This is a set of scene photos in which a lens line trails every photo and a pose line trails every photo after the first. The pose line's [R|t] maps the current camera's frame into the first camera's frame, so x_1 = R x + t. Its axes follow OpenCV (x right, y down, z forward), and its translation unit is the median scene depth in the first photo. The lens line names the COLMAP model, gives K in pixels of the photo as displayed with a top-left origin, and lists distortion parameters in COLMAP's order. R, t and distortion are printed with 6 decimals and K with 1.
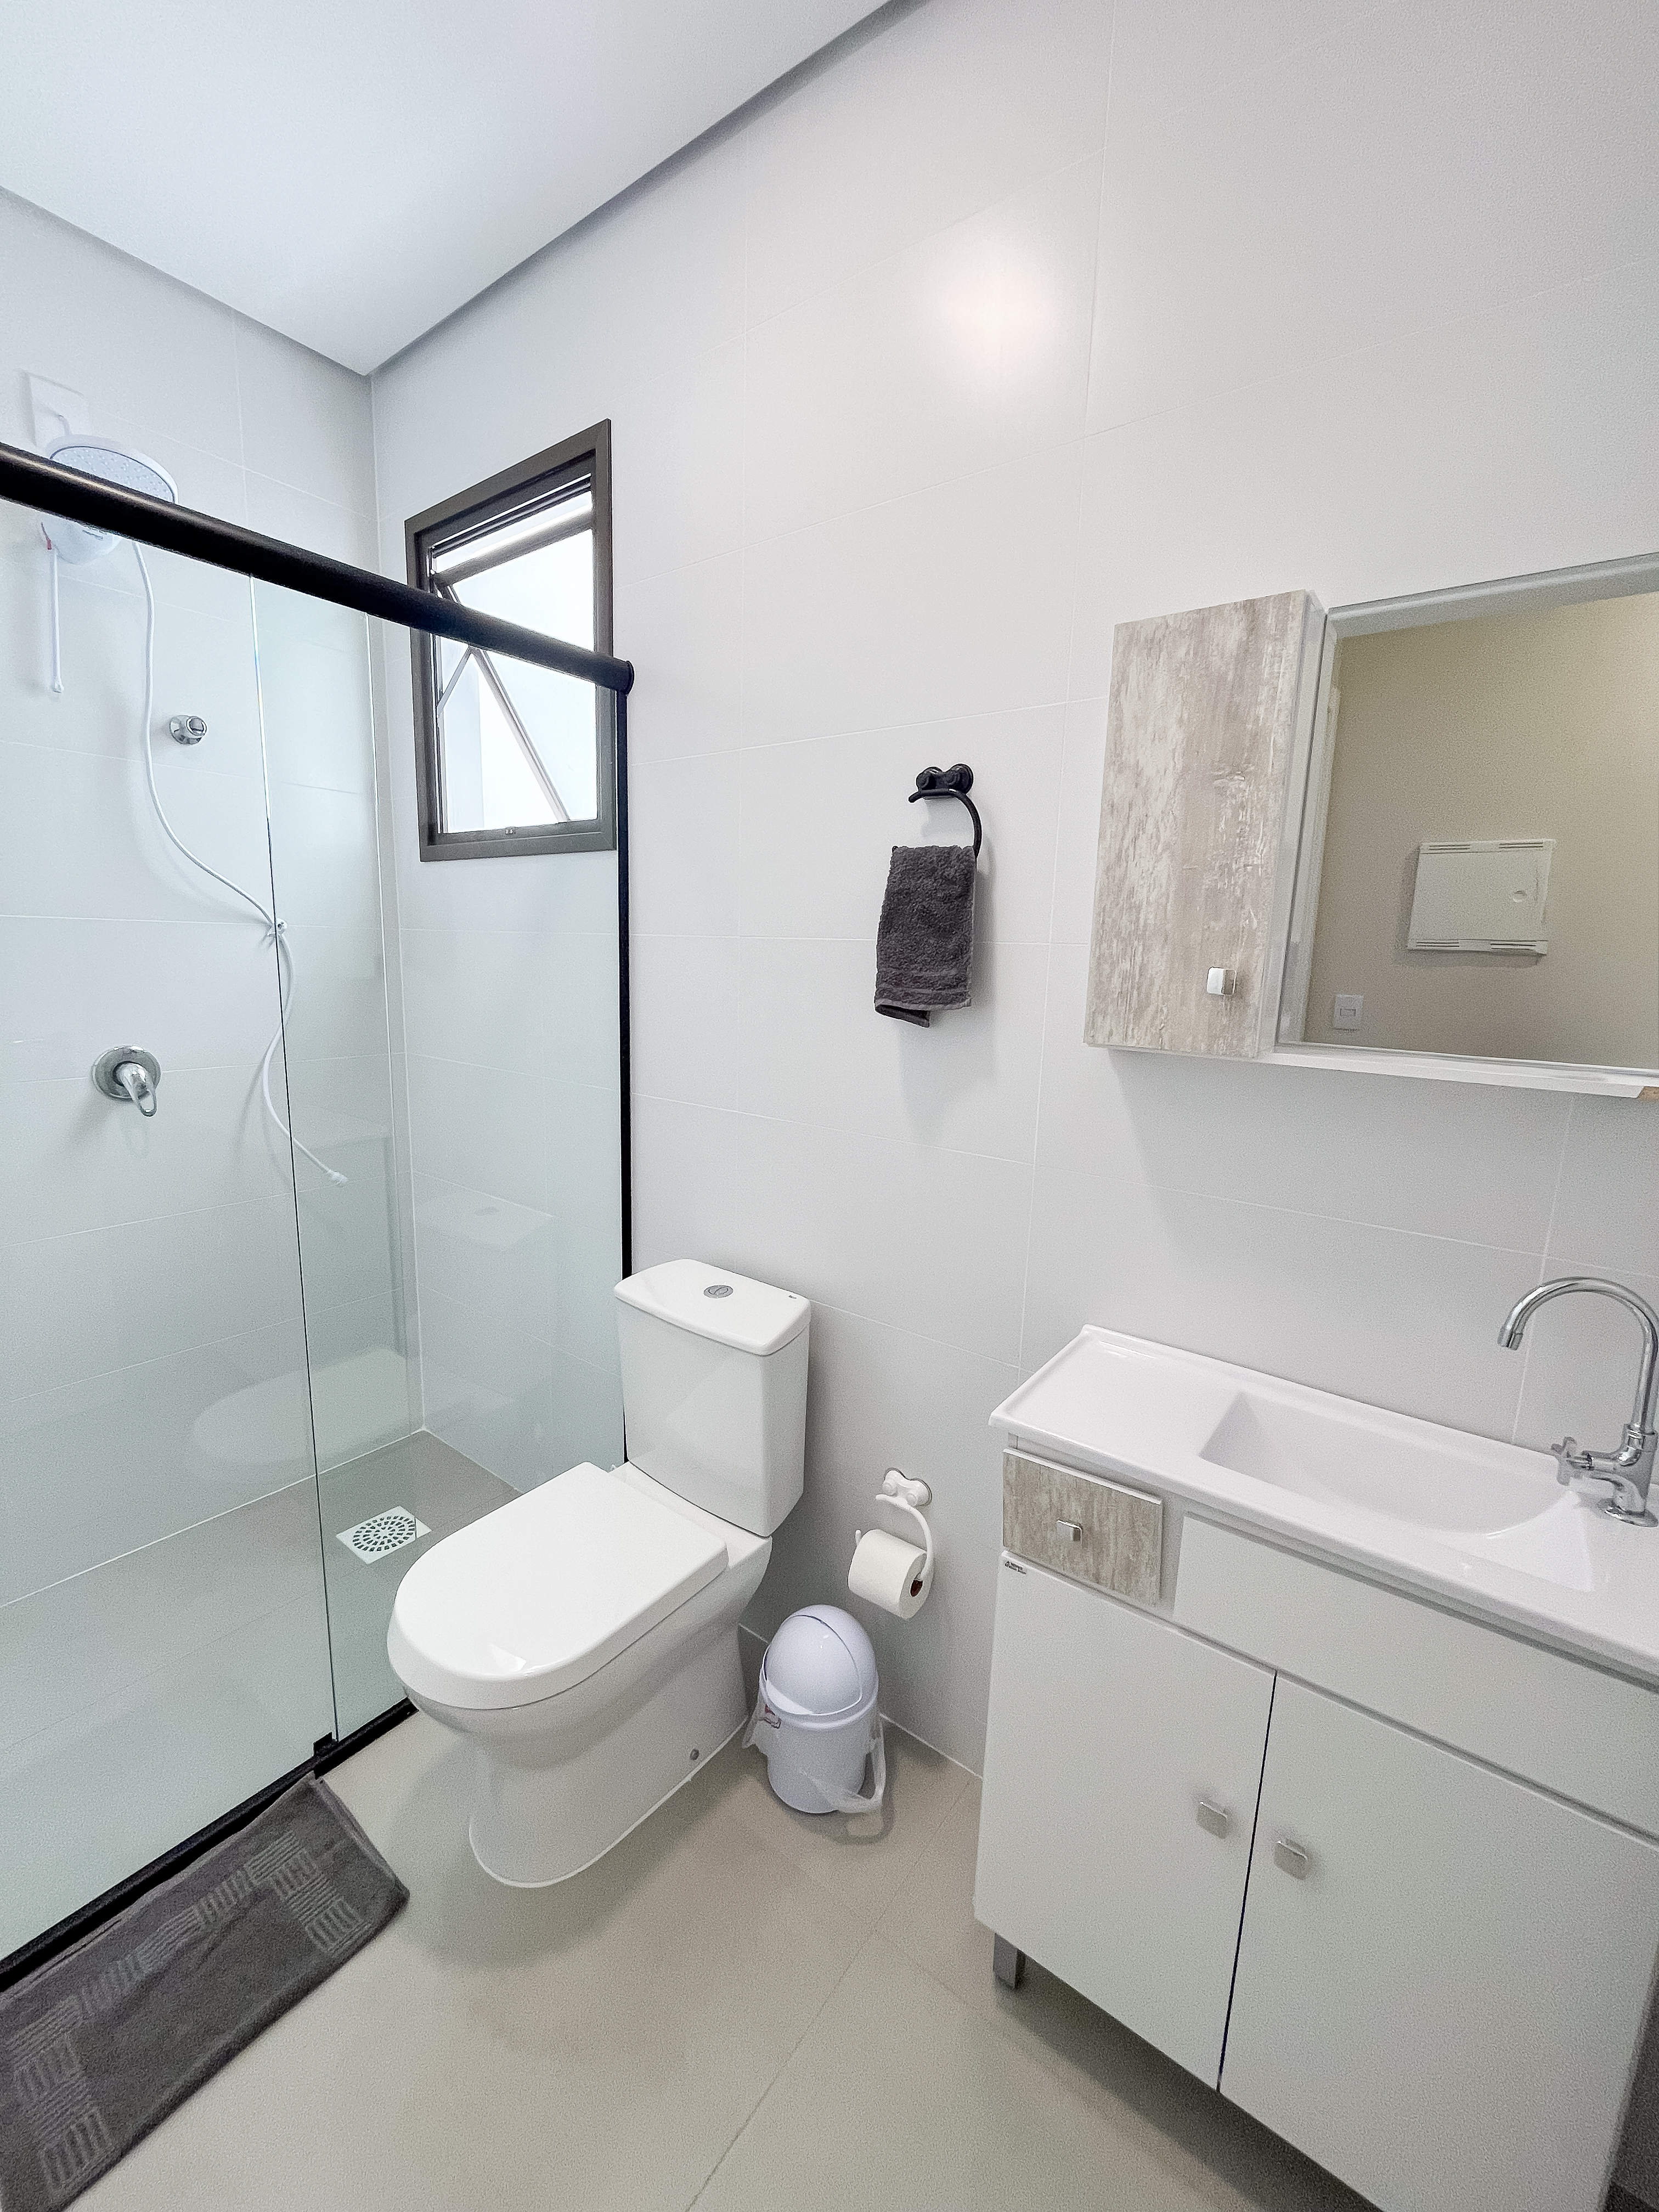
lens RADIAL K [[890.1, 0, 823.7], [0, 890.1, 1099.3], [0, 0, 1]] dist [-0.001841, 0.000194]
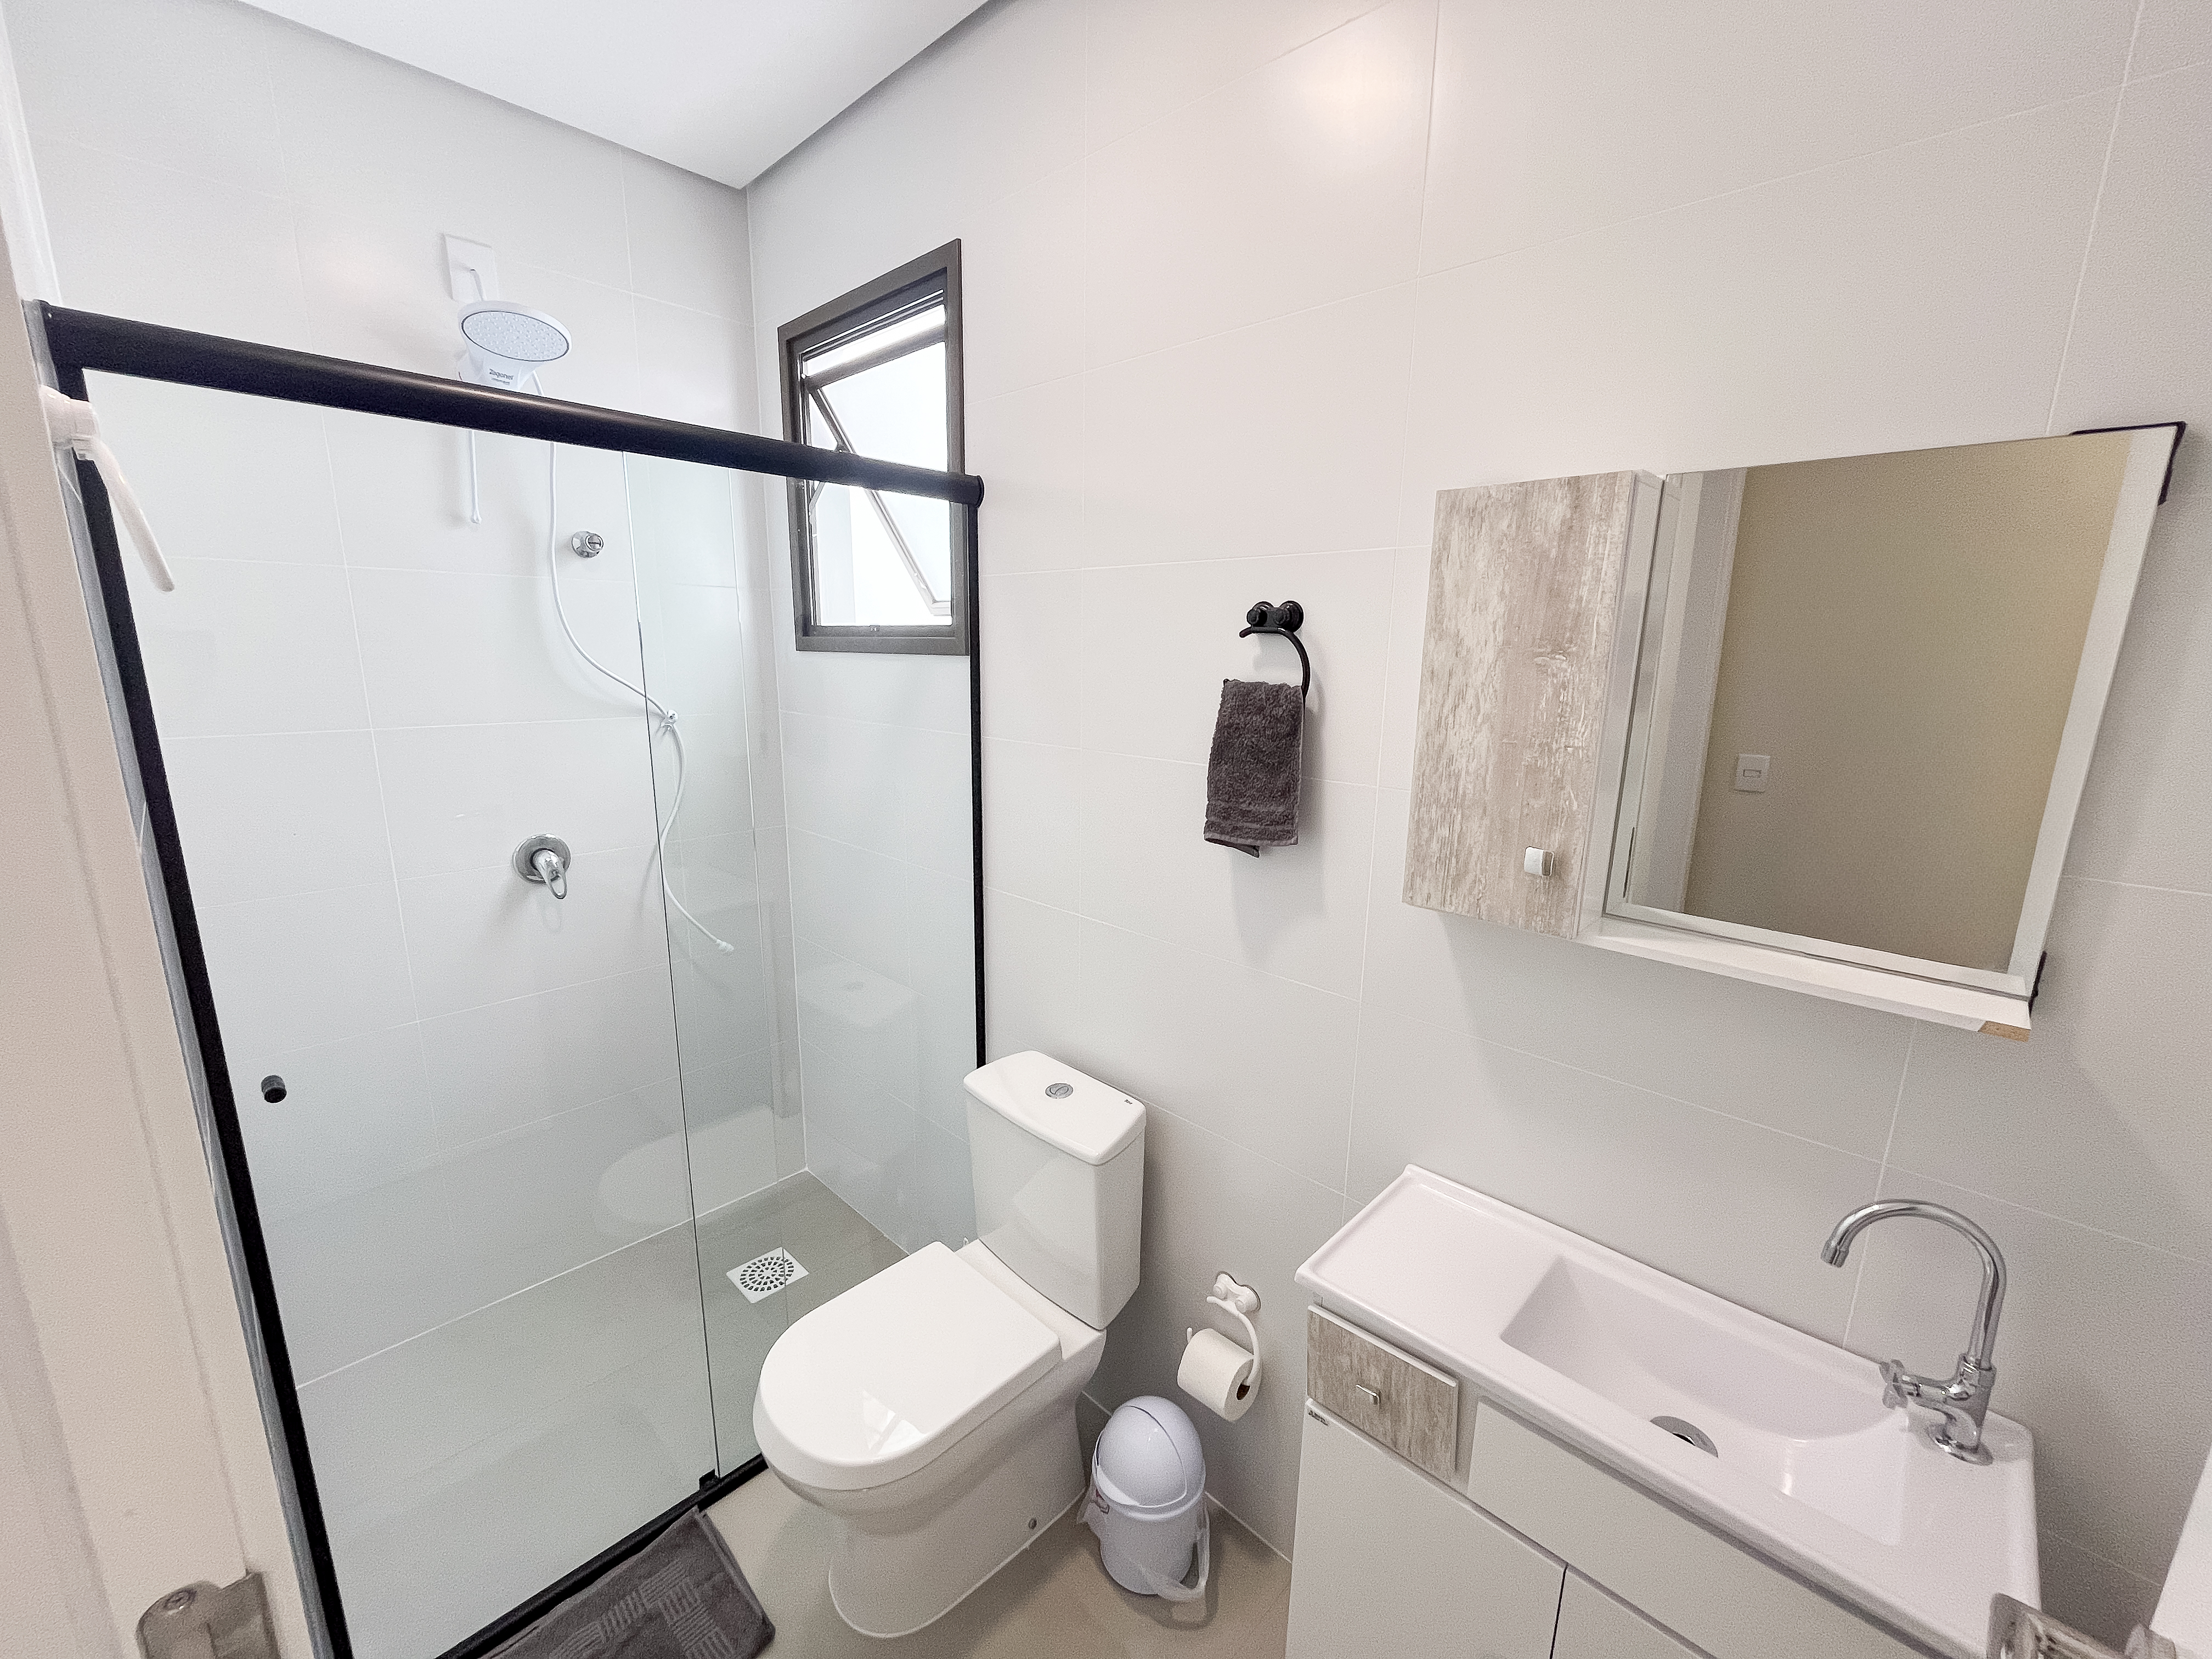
lens RADIAL K [[890.1, 0, 1104.3], [0, 890.1, 834.0], [0, 0, 1]] dist [-0.001841, 0.000194]
pose [[0.992501, 0.010950, -0.121747, 0.064857], [-0.006315, 0.999243, 0.038391, -0.141479], [0.122075, -0.037334, 0.991818, -0.021762]]
